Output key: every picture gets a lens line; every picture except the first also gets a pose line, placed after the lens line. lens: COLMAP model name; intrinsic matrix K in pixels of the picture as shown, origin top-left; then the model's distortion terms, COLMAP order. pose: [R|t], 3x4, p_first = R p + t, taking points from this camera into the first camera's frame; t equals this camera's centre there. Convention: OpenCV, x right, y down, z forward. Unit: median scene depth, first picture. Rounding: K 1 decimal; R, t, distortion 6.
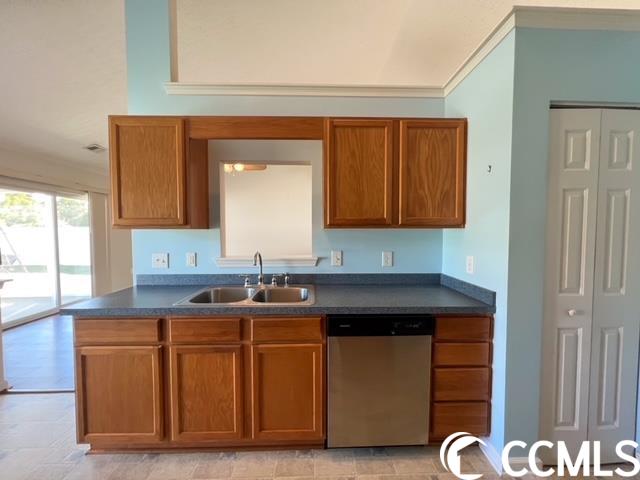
lens RADIAL K [[256.9, 0, 322.4], [0, 256.9, 239.0], [0, 0, 1]] dist [0.001420, -0.000132]
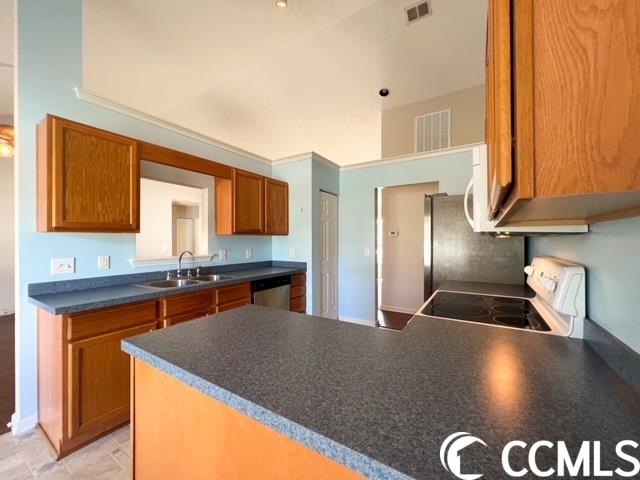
lens RADIAL K [[256.9, 0, 318.8], [0, 256.9, 240.3], [0, 0, 1]] dist [0.001420, -0.000132]
pose [[0.555703, -0.001067, 0.831380, -1.039708], [0.030558, 0.999350, -0.019142, 0.042807], [-0.830819, 0.036042, 0.555375, -0.353566]]
